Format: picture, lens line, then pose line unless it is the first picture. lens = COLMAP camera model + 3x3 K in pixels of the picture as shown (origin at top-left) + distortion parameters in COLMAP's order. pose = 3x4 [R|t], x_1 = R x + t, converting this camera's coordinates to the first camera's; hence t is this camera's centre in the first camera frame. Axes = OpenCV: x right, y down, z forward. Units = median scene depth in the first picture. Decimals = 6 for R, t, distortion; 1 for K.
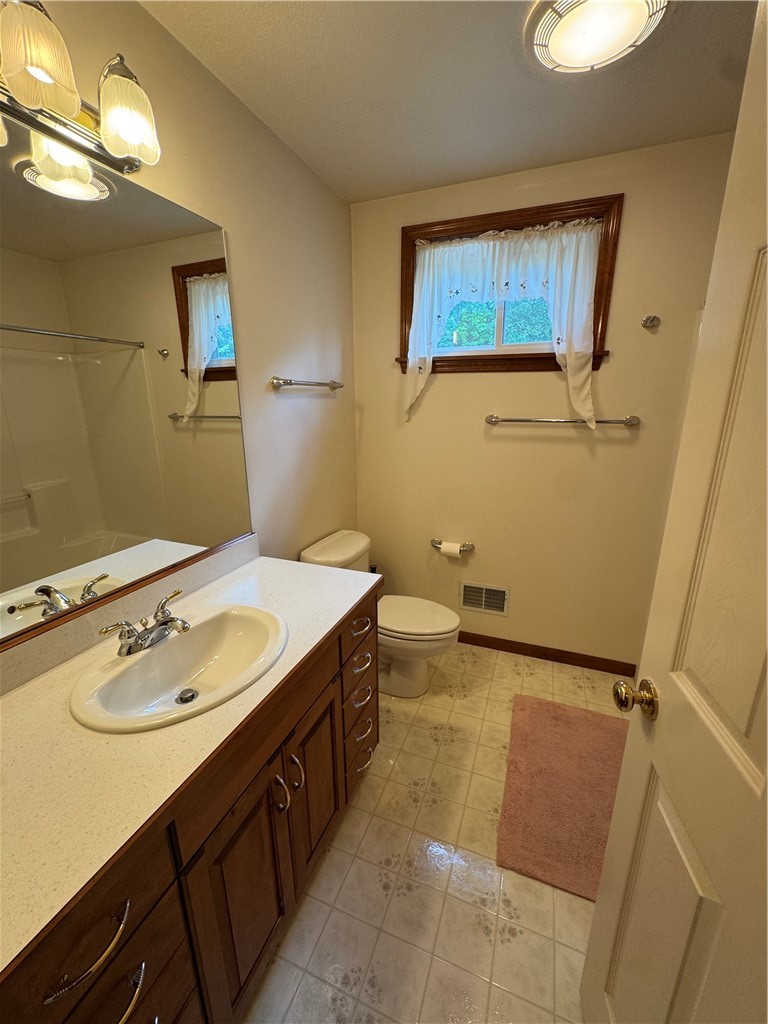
lens RADIAL K [[410.3, 0, 385.1], [0, 410.3, 512.4], [0, 0, 1]] dist [0.018125, 0.000184]
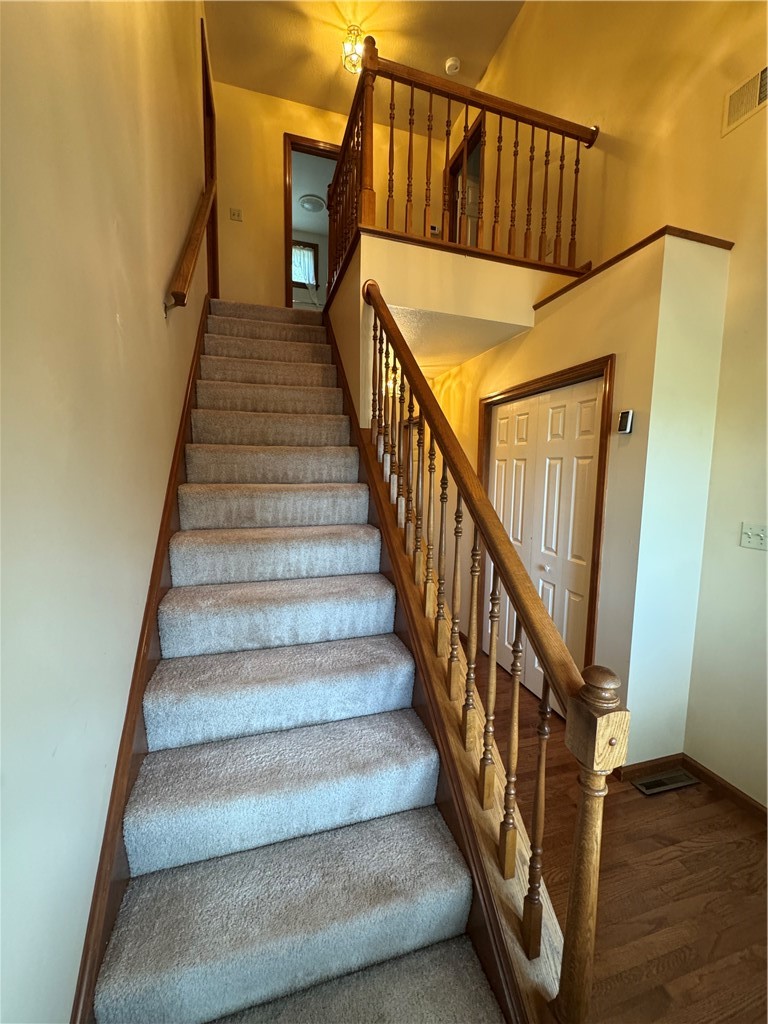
lens RADIAL K [[410.3, 0, 384.5], [0, 410.3, 512.4], [0, 0, 1]] dist [0.018125, 0.000184]
pose [[0.785006, -0.044502, 0.617888, -1.274876], [0.147770, 0.982076, -0.117006, 1.981542], [-0.601606, 0.183156, 0.777512, -1.702596]]
